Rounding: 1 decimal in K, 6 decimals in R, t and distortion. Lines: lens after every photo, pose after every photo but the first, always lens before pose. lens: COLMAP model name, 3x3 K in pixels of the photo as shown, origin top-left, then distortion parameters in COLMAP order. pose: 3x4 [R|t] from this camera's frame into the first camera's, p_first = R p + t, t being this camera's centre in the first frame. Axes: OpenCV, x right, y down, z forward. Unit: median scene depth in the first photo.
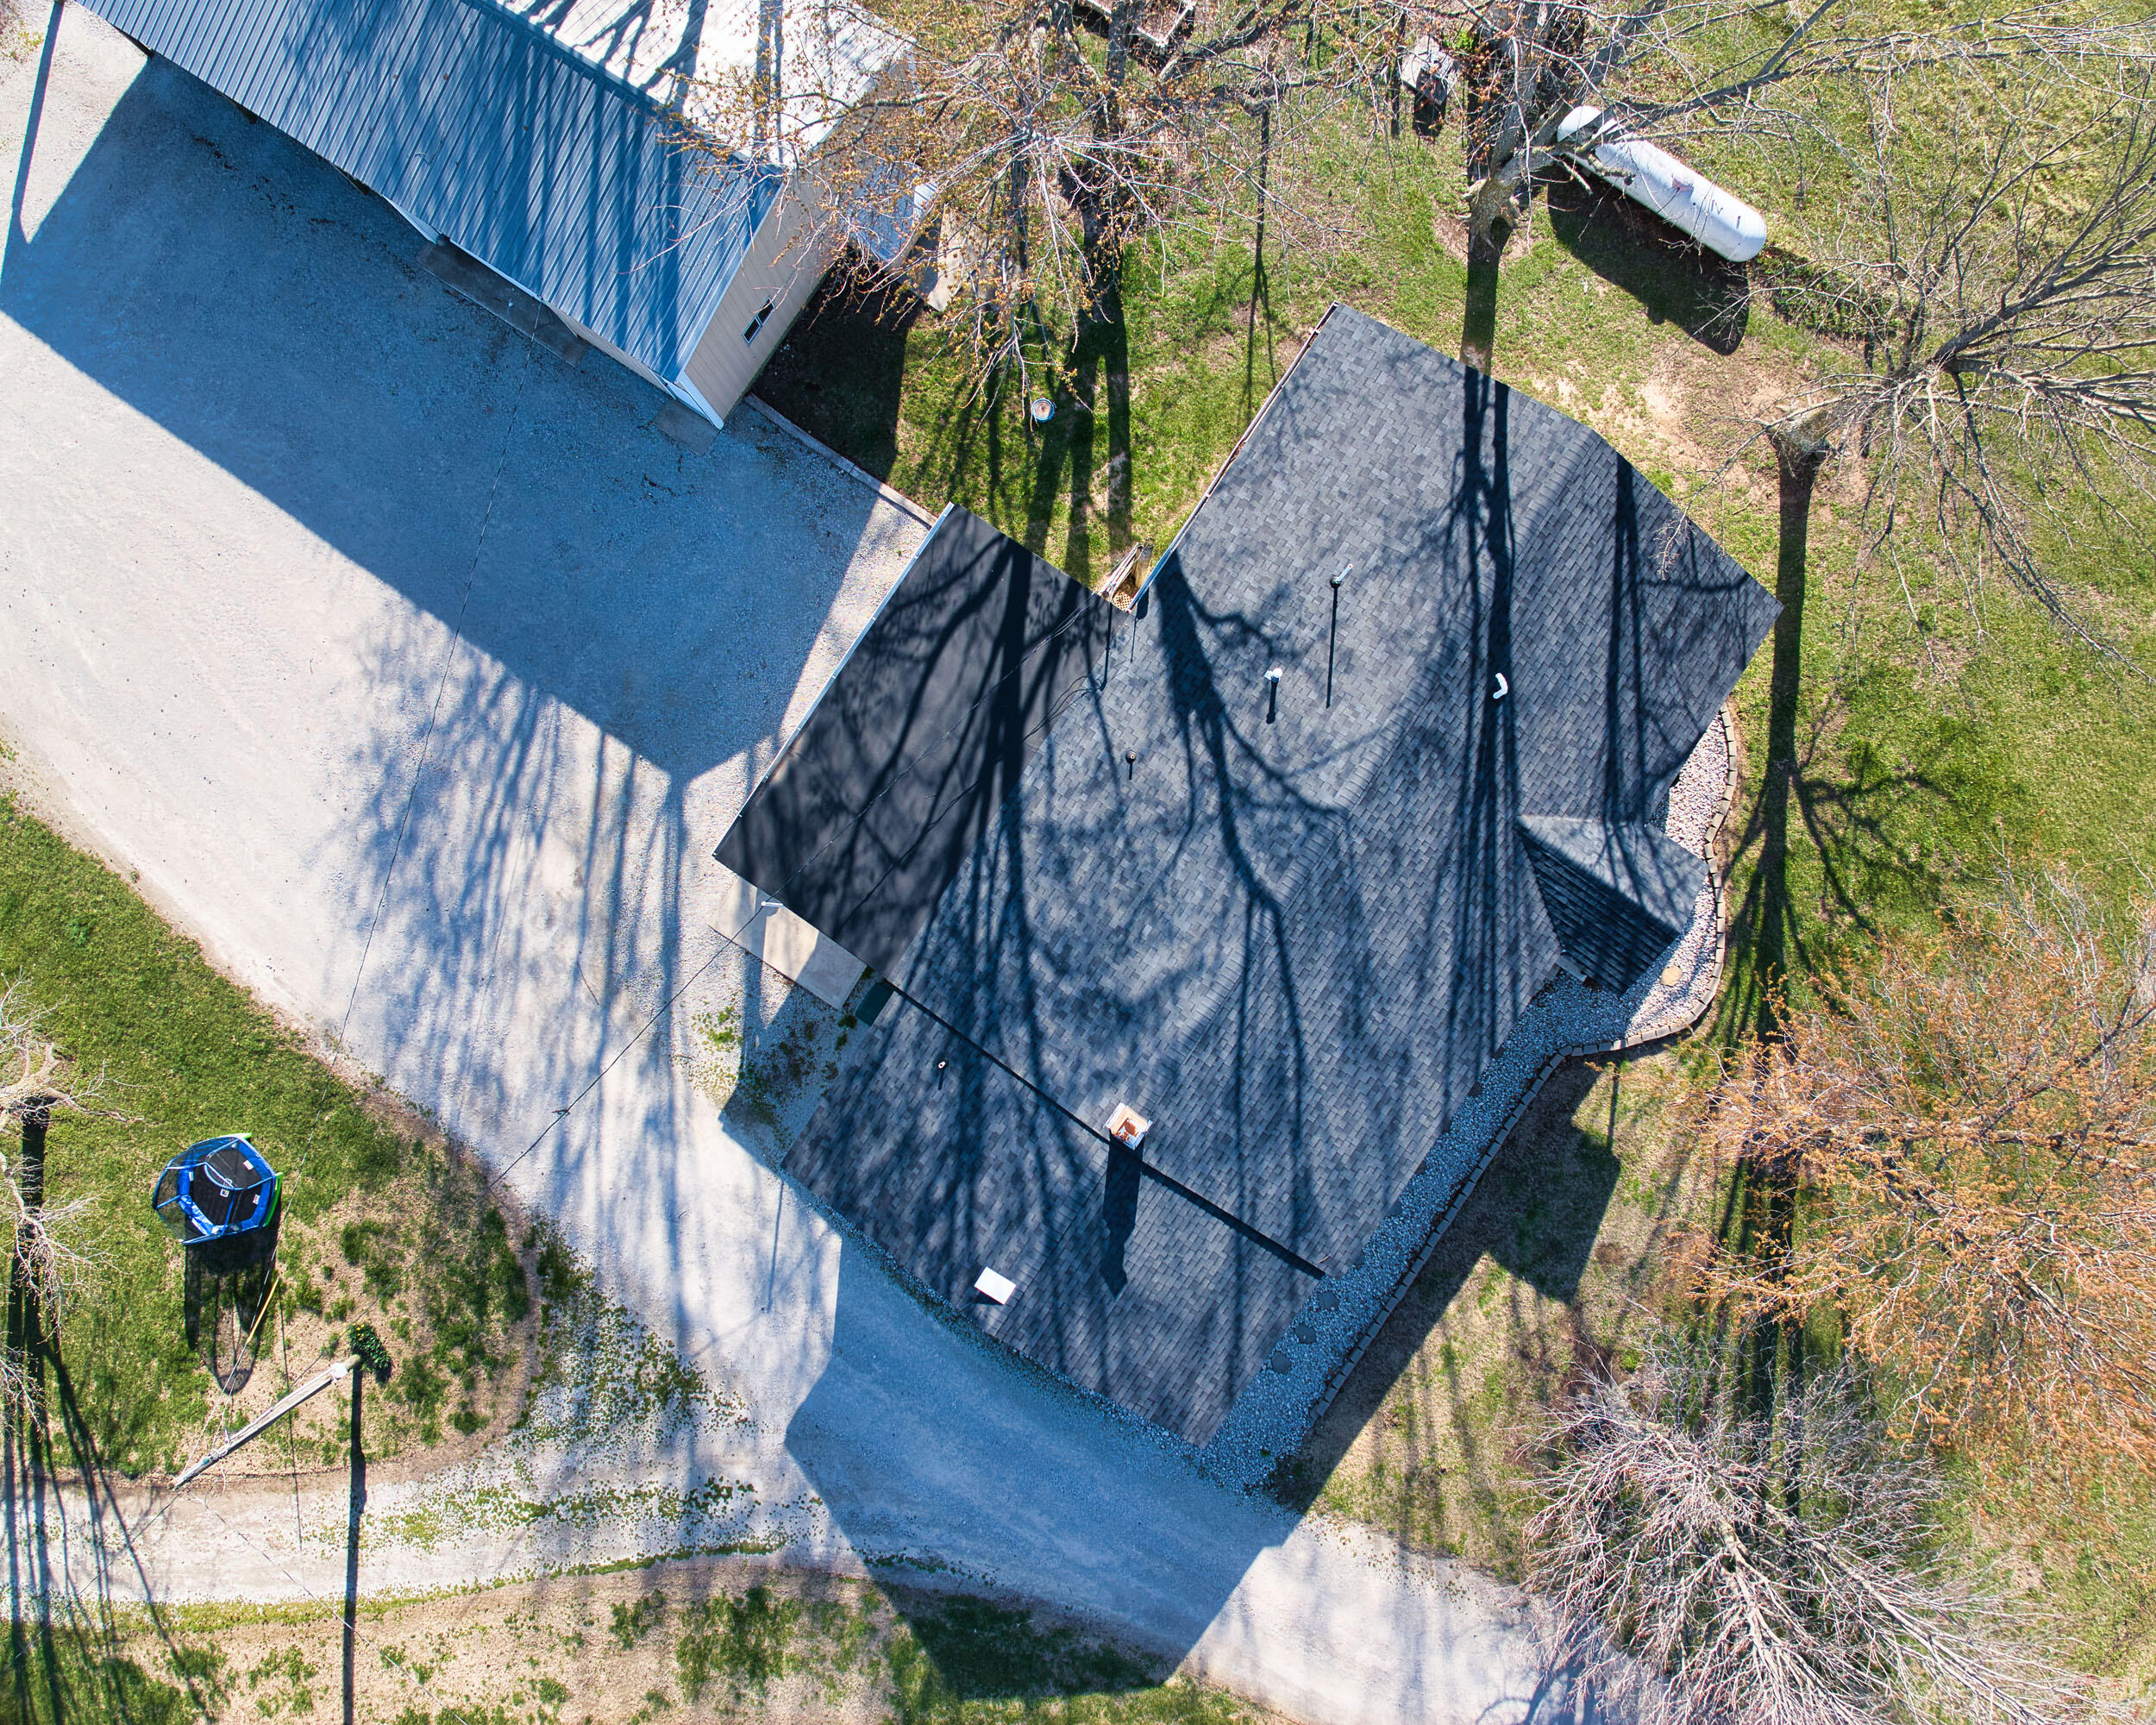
lens RADIAL K [[1626.3, 0, 1095.4], [0, 1626.3, 847.2], [0, 0, 1]] dist [-0.106013, -0.011828]
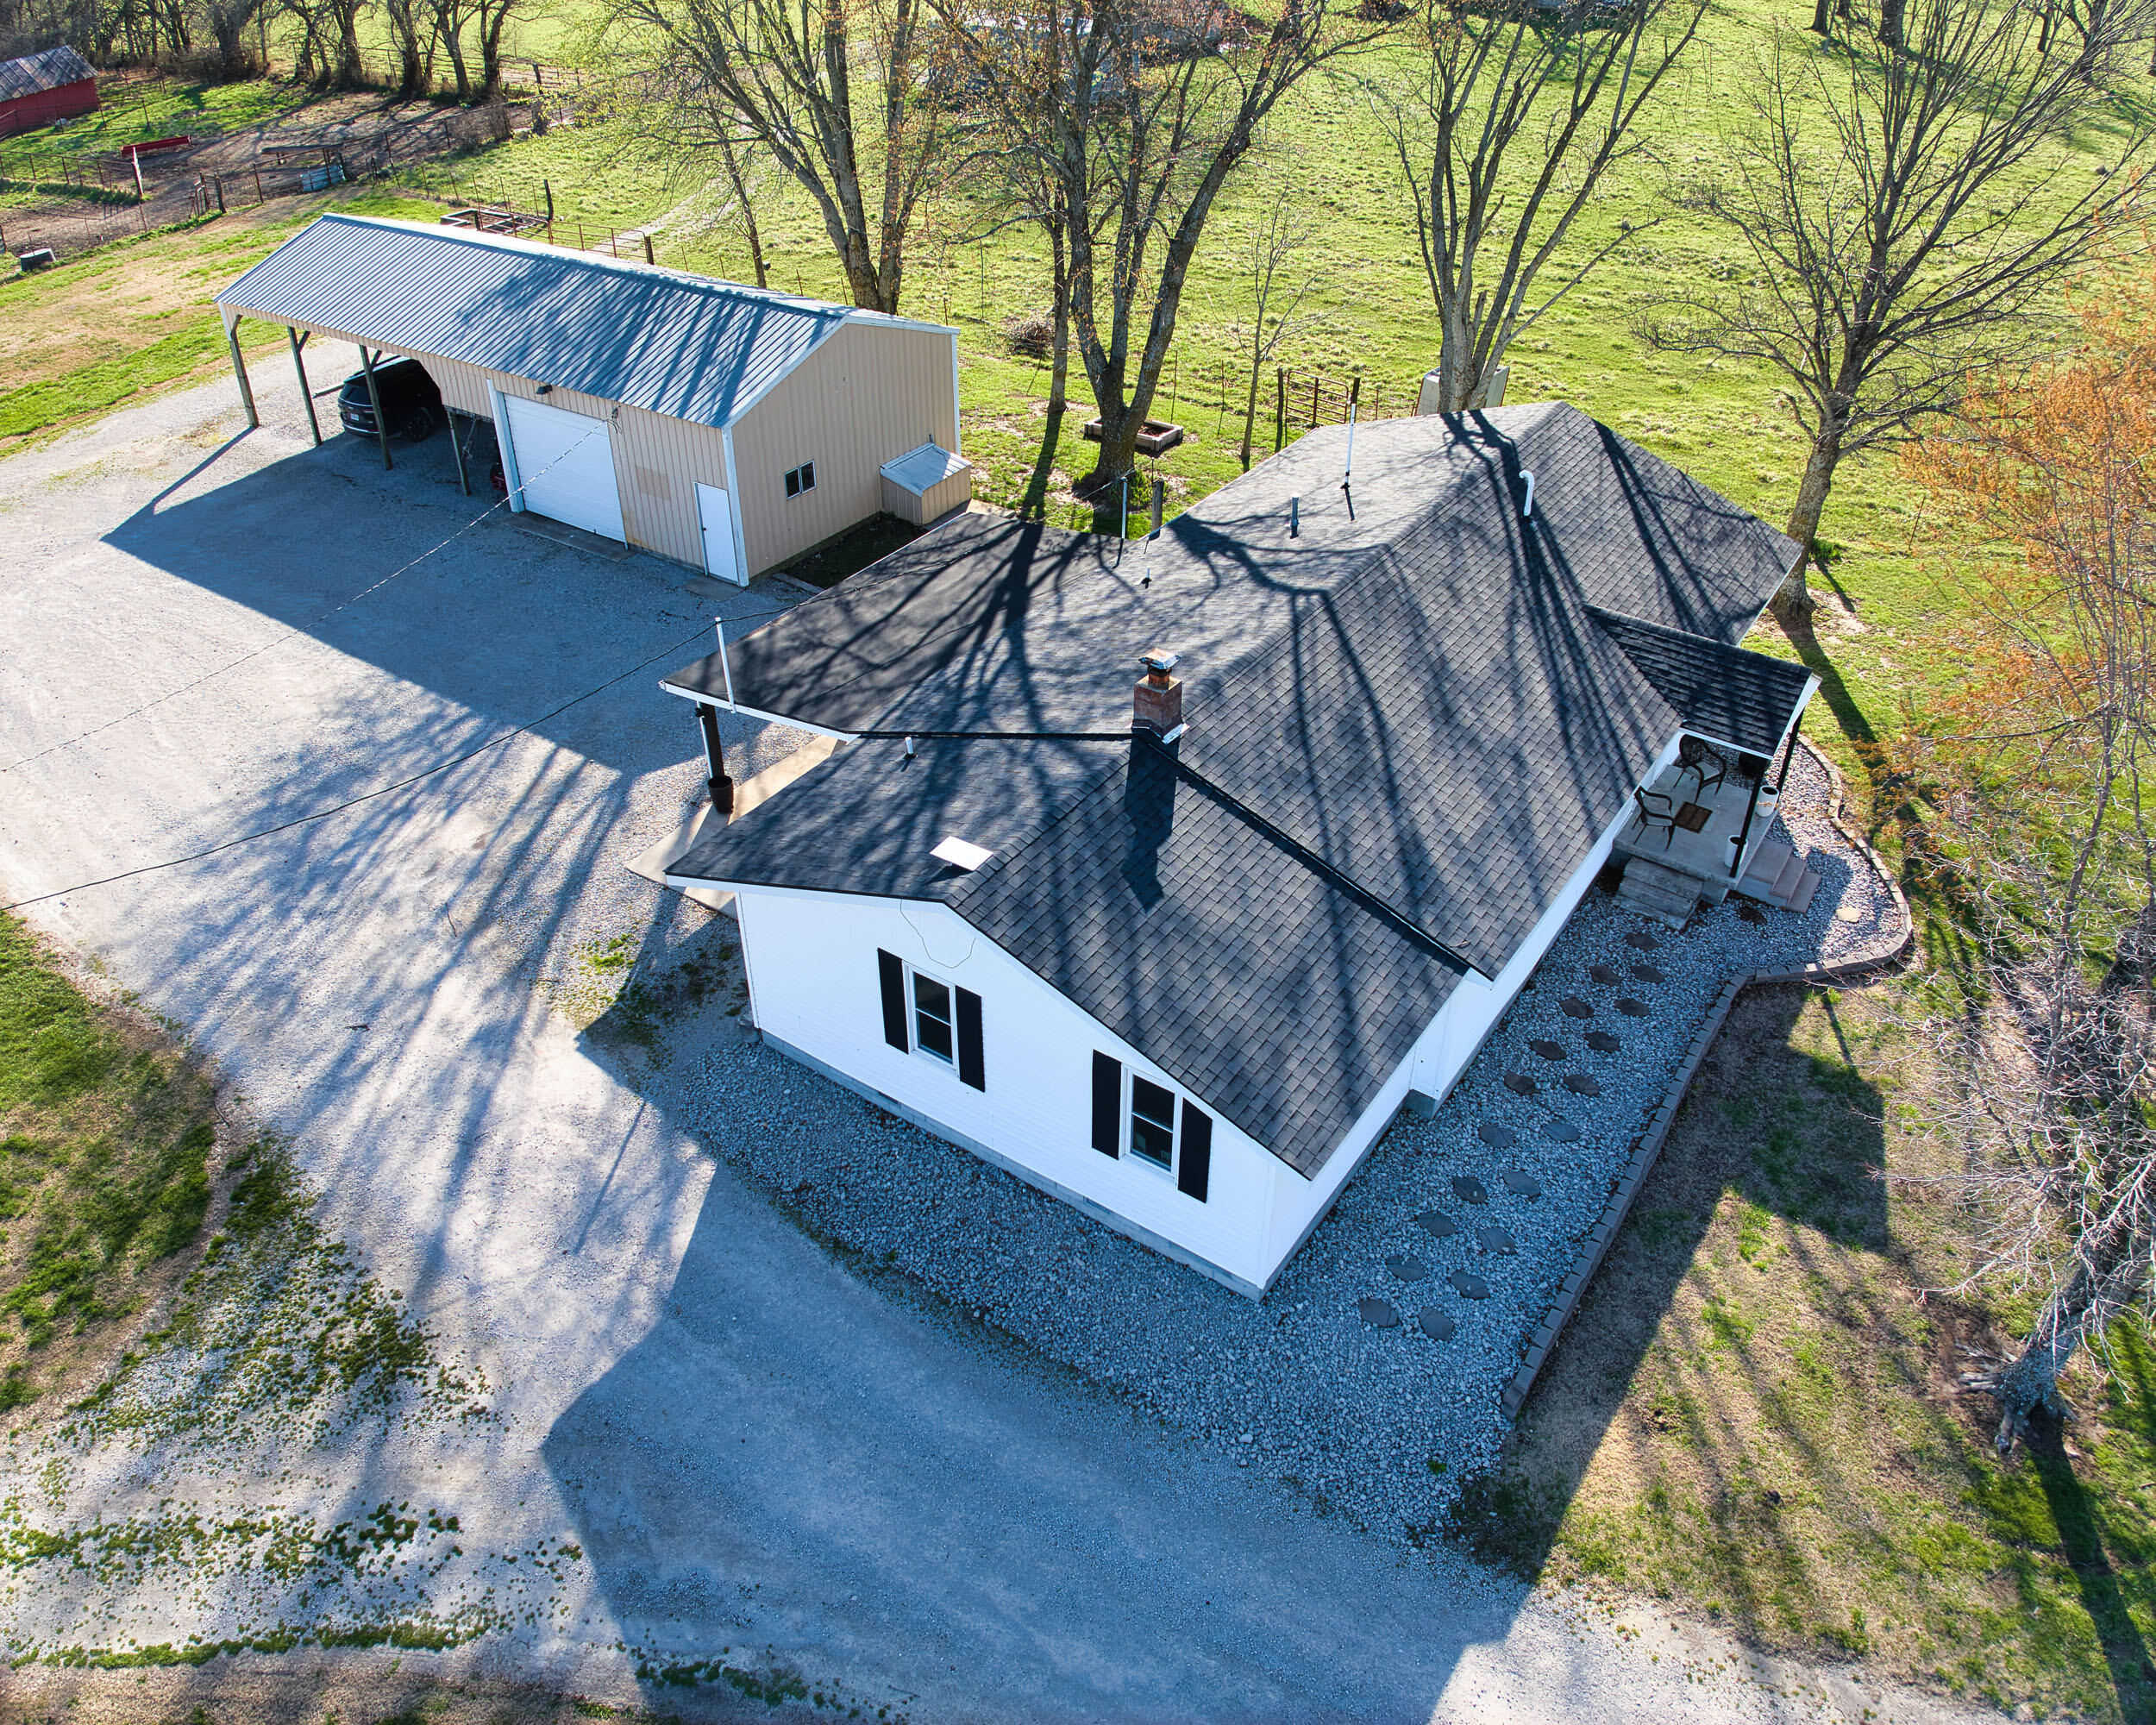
lens RADIAL K [[1626.3, 0, 1108.1], [0, 1626.3, 852.1], [0, 0, 1]] dist [-0.106013, -0.011828]
pose [[0.999970, -0.003496, 0.006977, -0.006828], [0.007701, 0.586731, -0.809745, 0.689530], [-0.001262, 0.809774, 0.586740, 0.525196]]
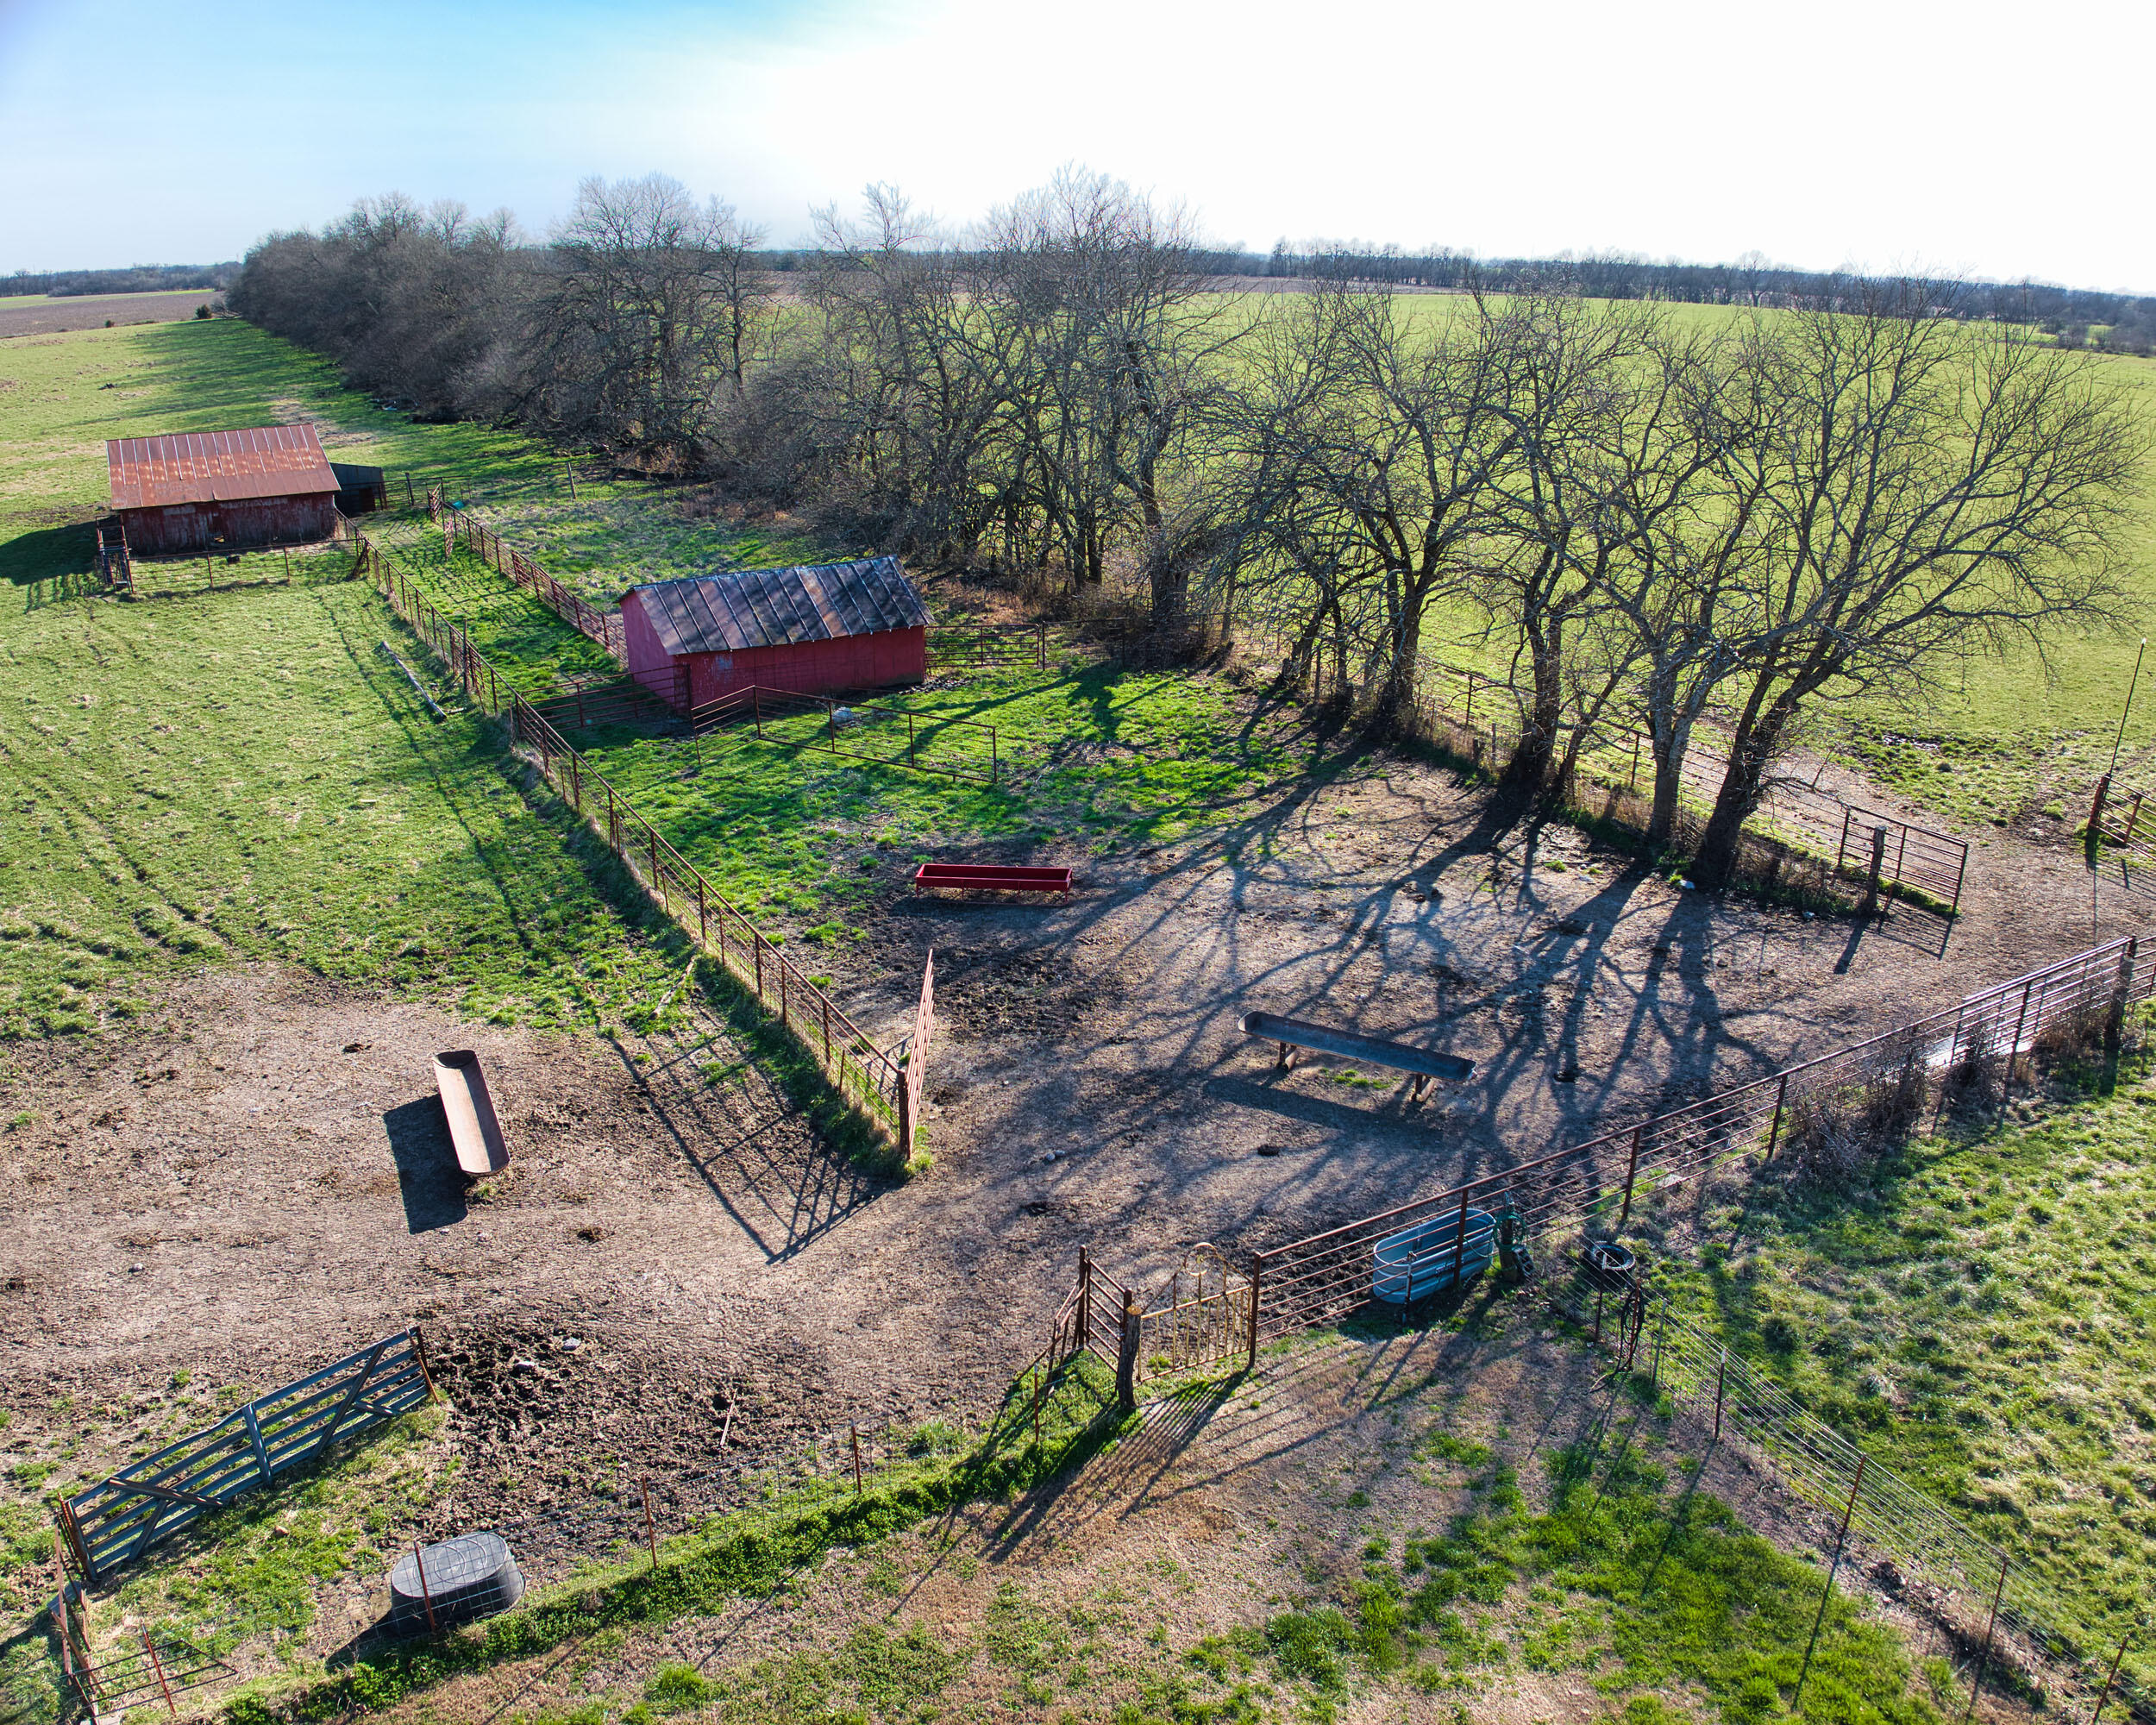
lens RADIAL K [[1626.3, 0, 1089.8], [0, 1626.3, 854.8], [0, 0, 1]] dist [-0.106013, -0.011828]
pose [[0.885001, 0.160531, -0.437038, -0.860951], [-0.465524, 0.320717, -0.824880, -0.874829], [0.007747, 0.933472, 0.358566, 0.597059]]
